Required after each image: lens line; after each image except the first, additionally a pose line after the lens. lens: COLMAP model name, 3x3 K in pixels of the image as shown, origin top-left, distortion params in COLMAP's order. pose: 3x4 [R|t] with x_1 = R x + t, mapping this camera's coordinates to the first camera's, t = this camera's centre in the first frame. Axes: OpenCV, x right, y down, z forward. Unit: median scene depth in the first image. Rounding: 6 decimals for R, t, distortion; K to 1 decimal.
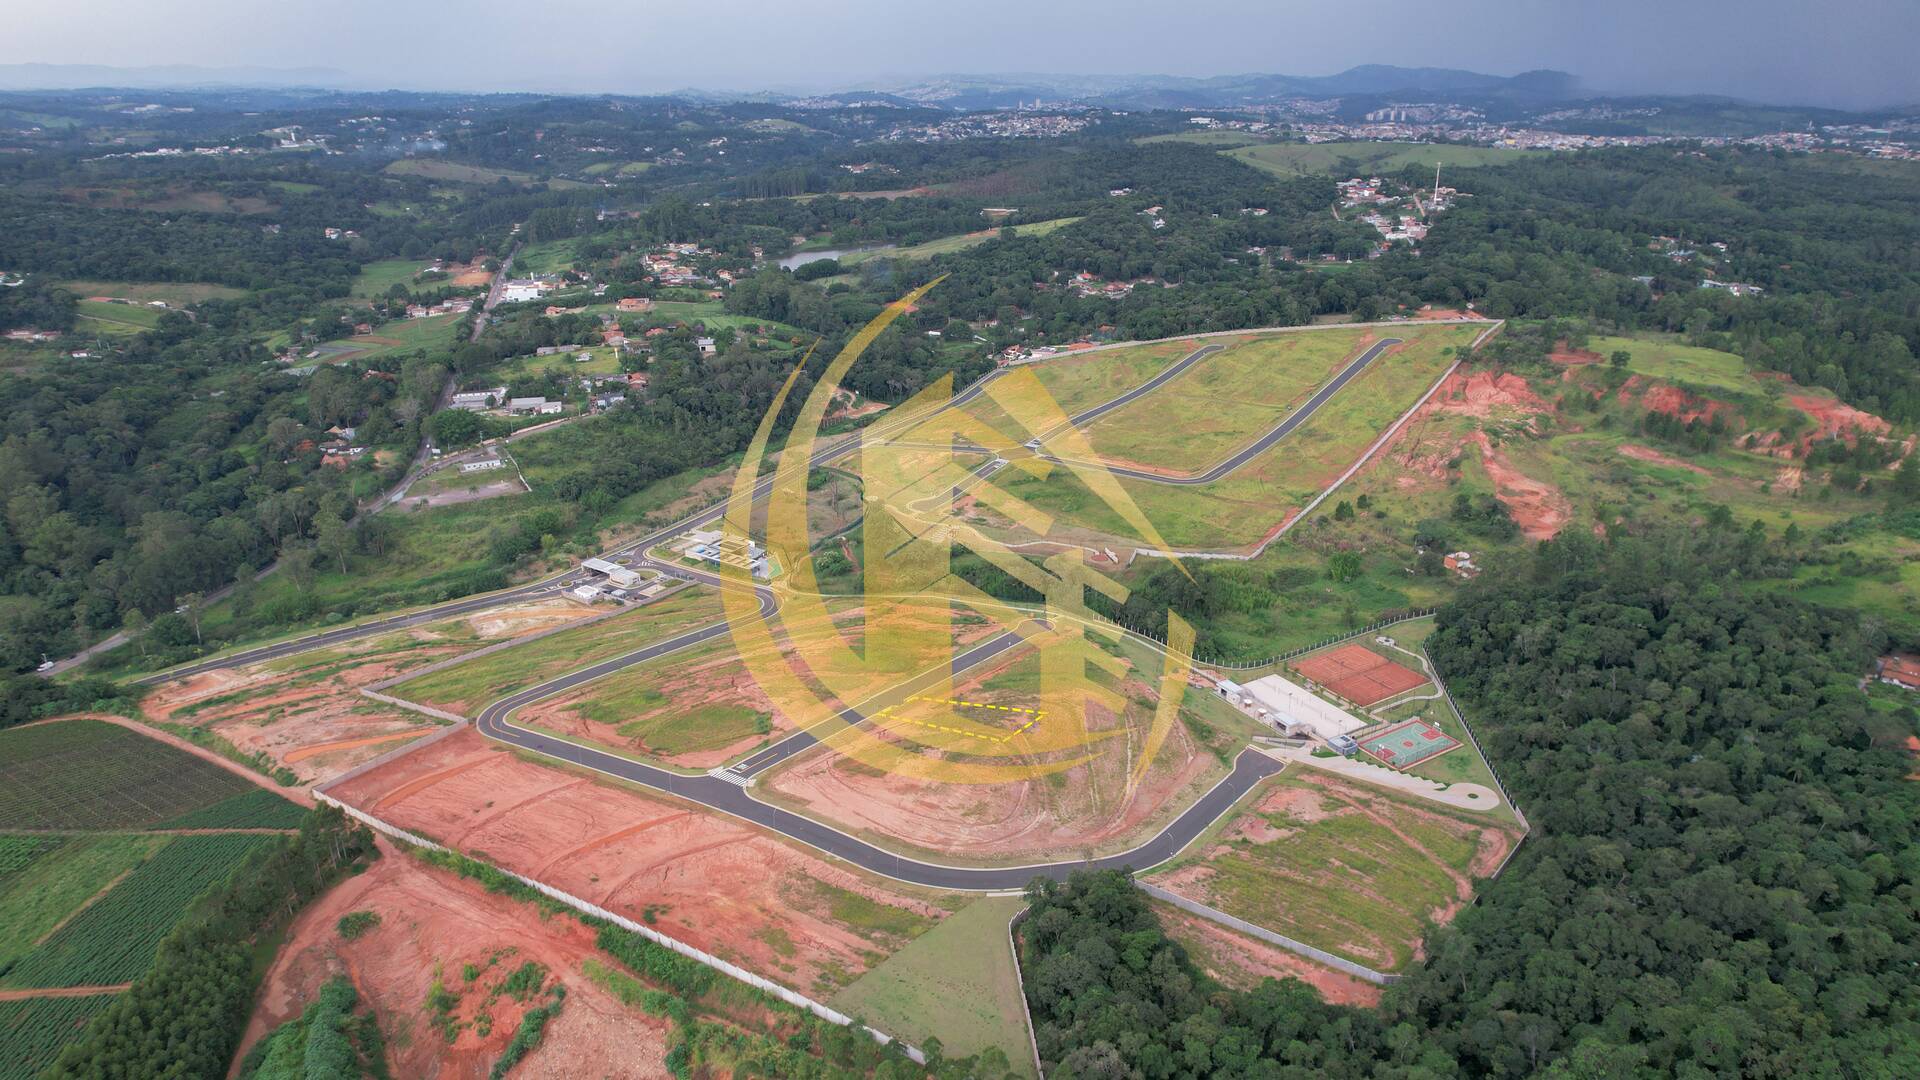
lens RADIAL K [[1227.7, 0, 970.8], [0, 1227.7, 548.2], [0, 0, 1]] dist [-0.083227, 0.072322]
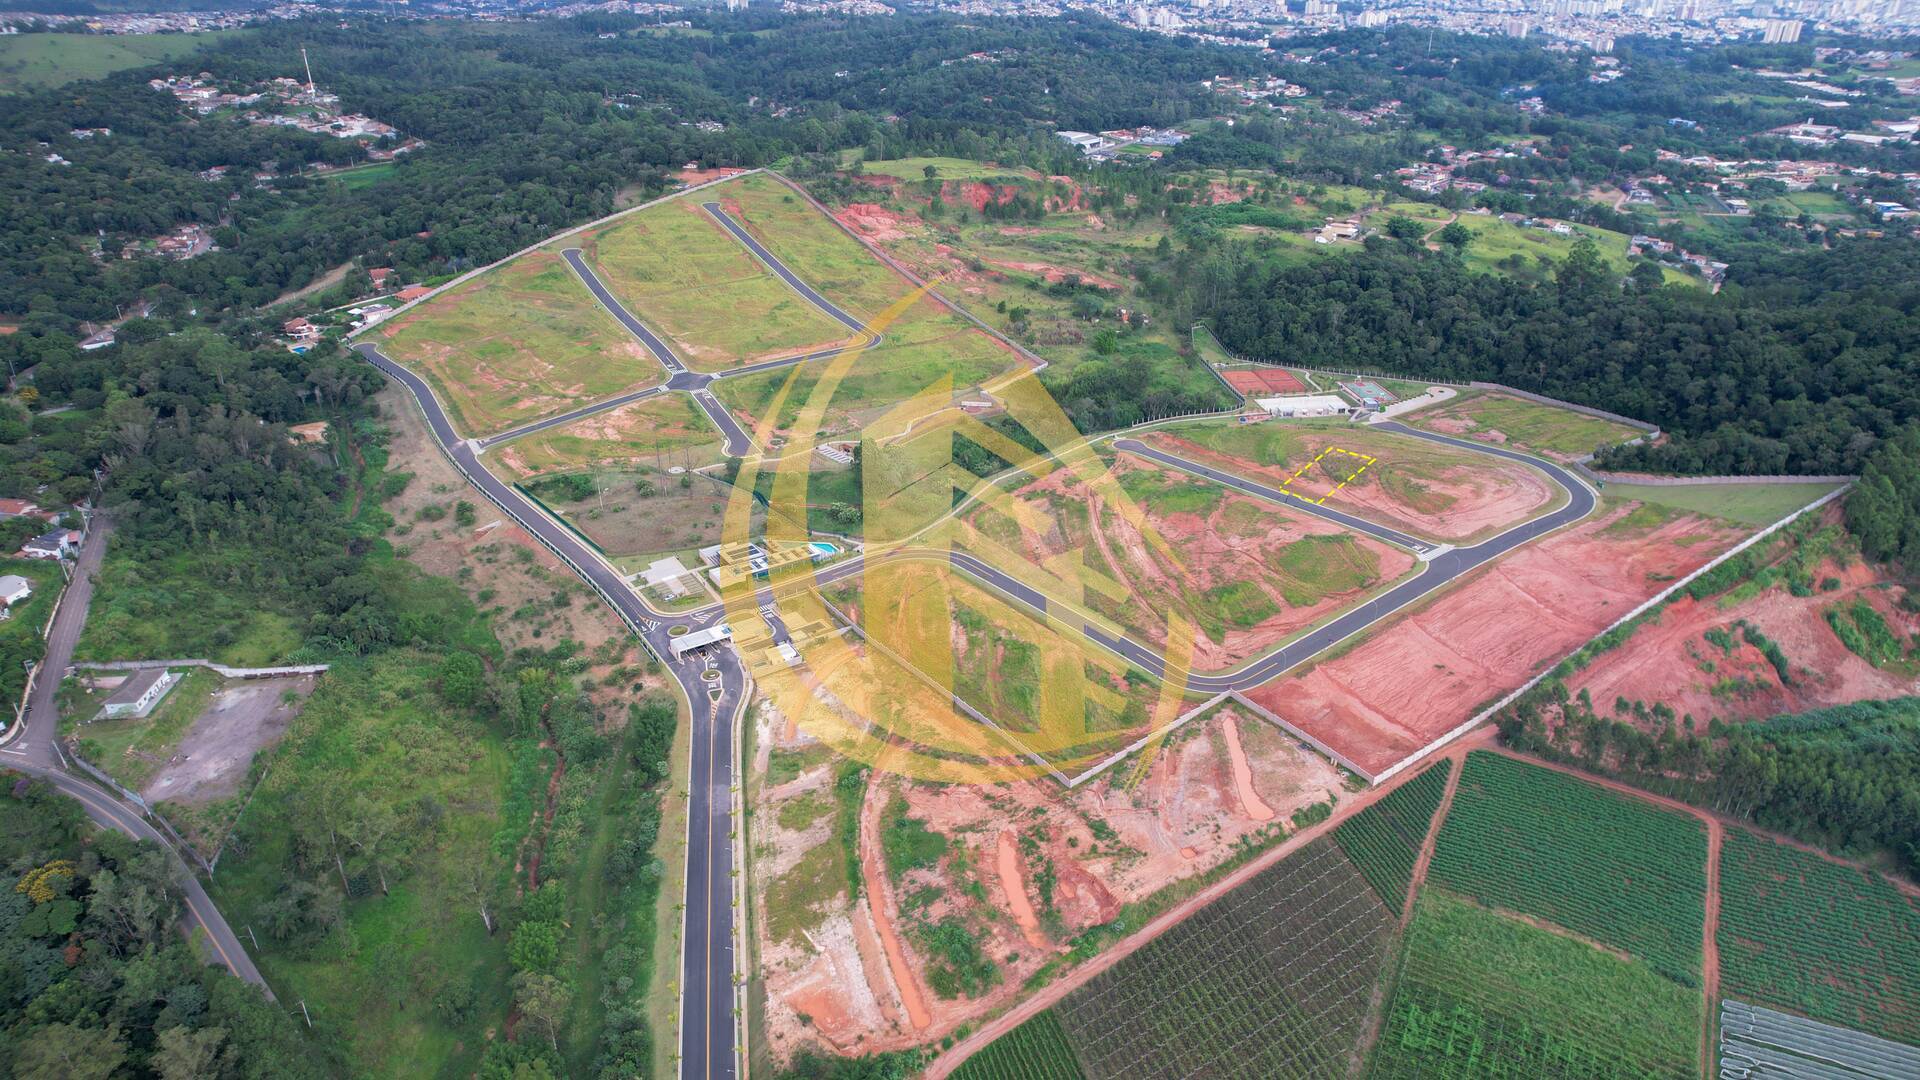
lens RADIAL K [[1227.7, 0, 975.1], [0, 1227.7, 546.1], [0, 0, 1]] dist [-0.083227, 0.072322]
pose [[0.379524, -0.409237, 0.829751, -1.128429], [0.333739, 0.897025, 0.289766, -0.263770], [-0.862890, 0.166947, 0.477021, 0.674150]]
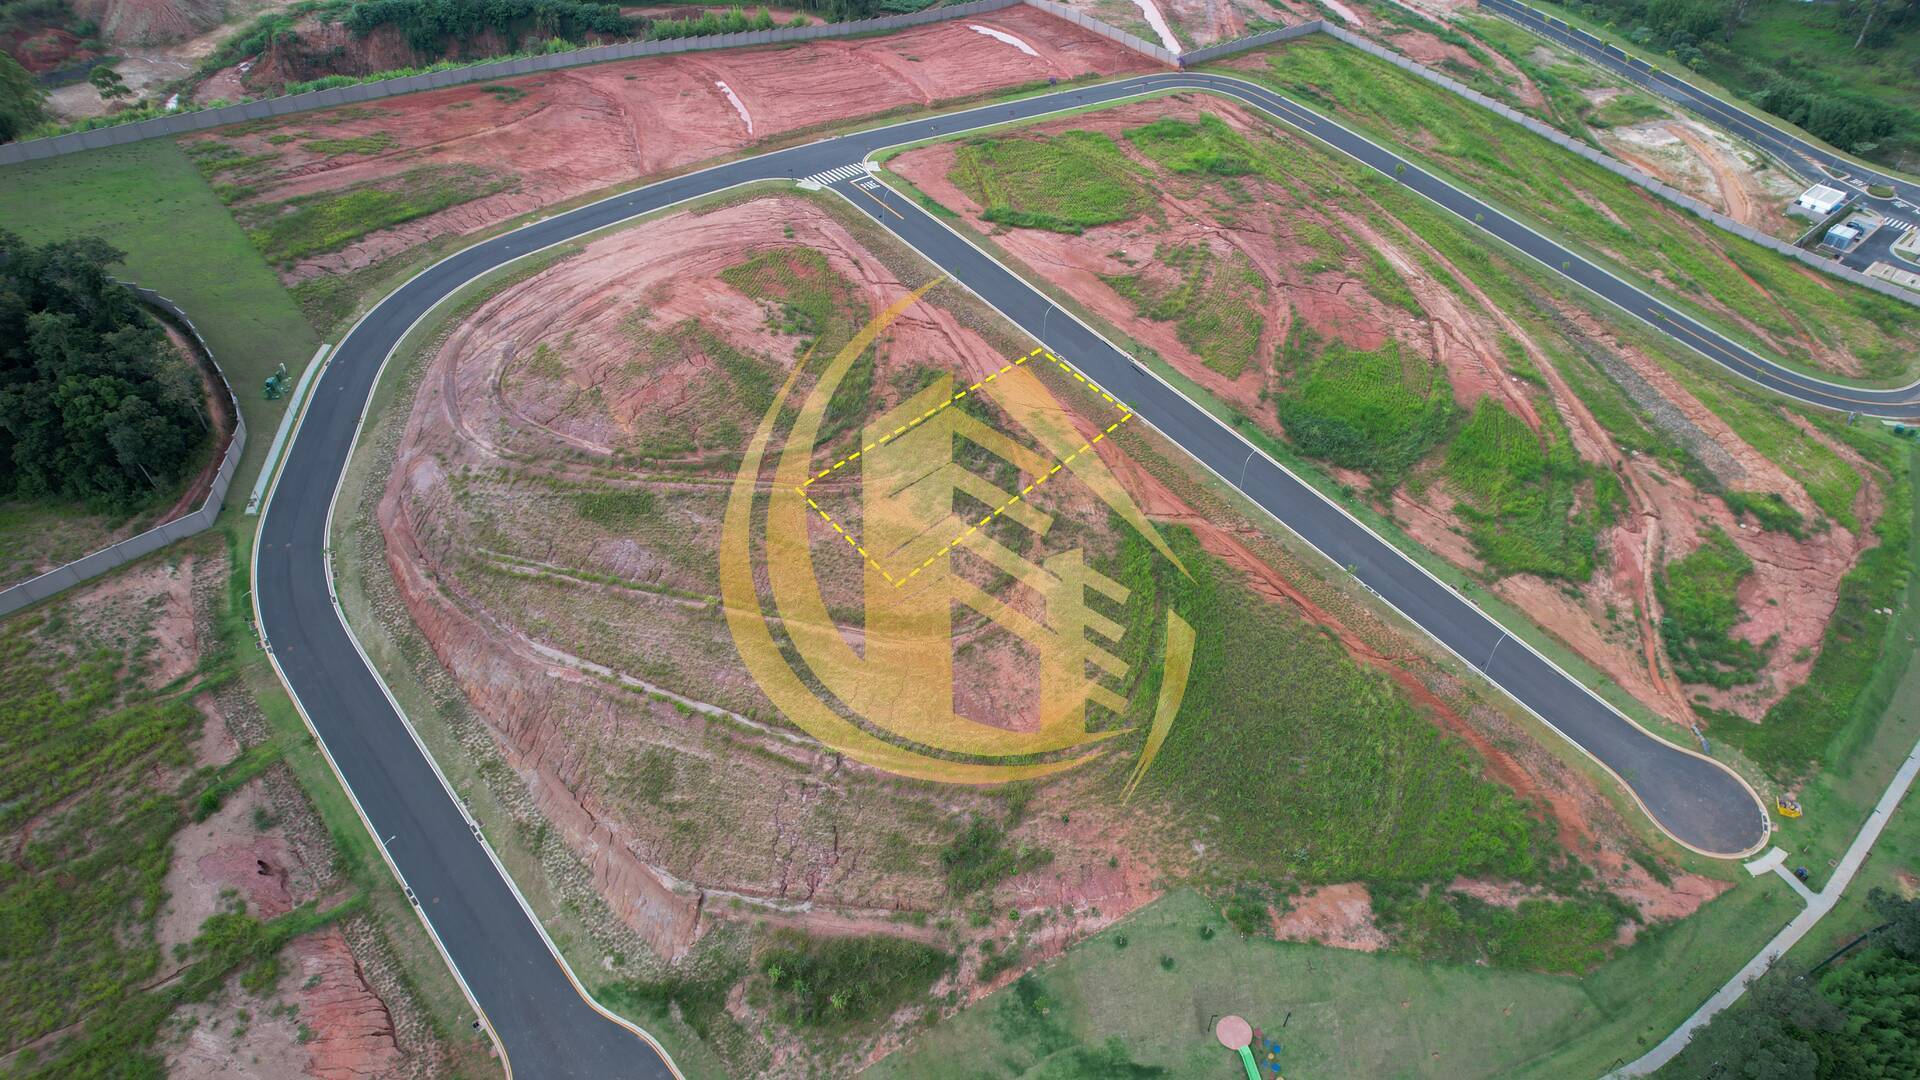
lens RADIAL K [[1227.7, 0, 970.3], [0, 1227.7, 547.1], [0, 0, 1]] dist [-0.083227, 0.072322]
pose [[-0.247036, 0.662979, -0.706705, 0.298487], [-0.352995, 0.617625, 0.702804, -0.132683], [0.902423, 0.423081, 0.081453, 0.899508]]
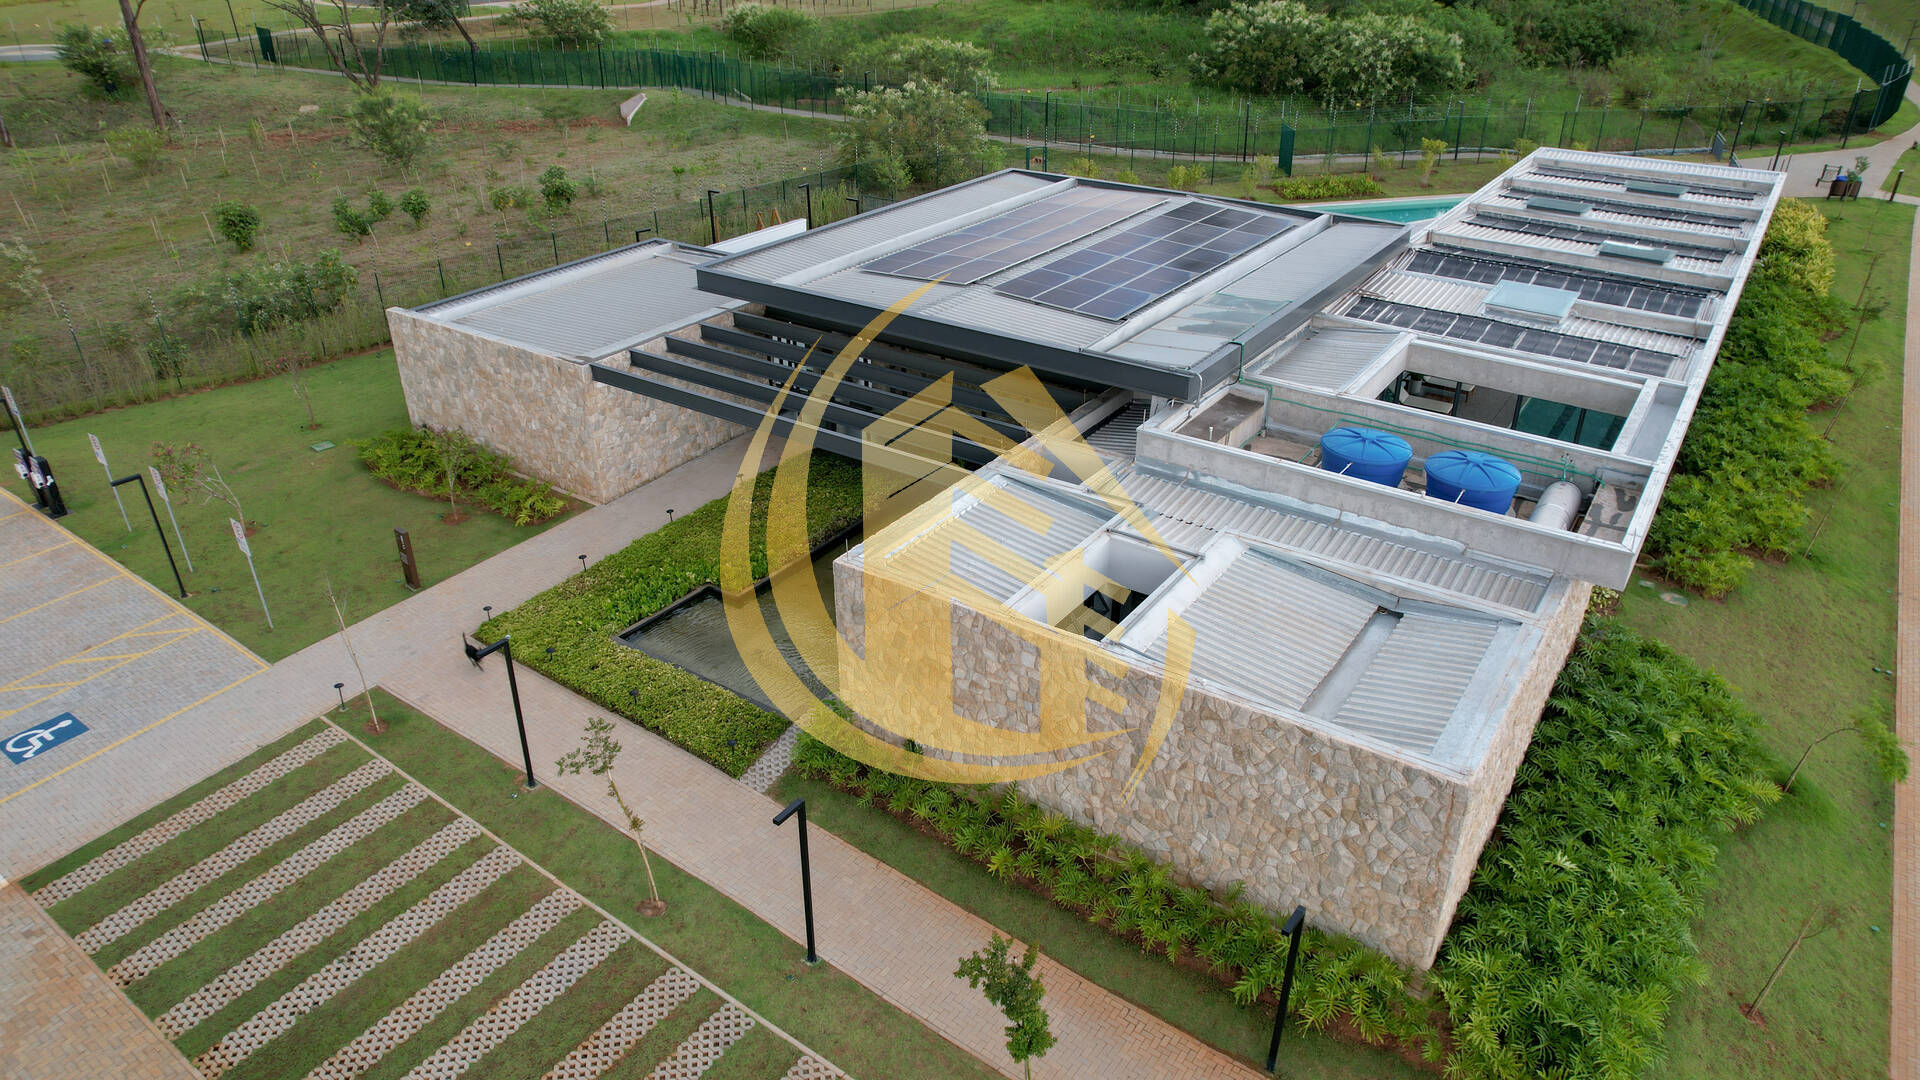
lens RADIAL K [[1227.7, 0, 968.2], [0, 1227.7, 545.0], [0, 0, 1]] dist [-0.083227, 0.072322]
pose [[0.013811, -0.472806, 0.881058, -0.352182], [0.364020, 0.823054, 0.435973, -0.023678], [-0.931289, 0.314702, 0.183478, 1.399681]]
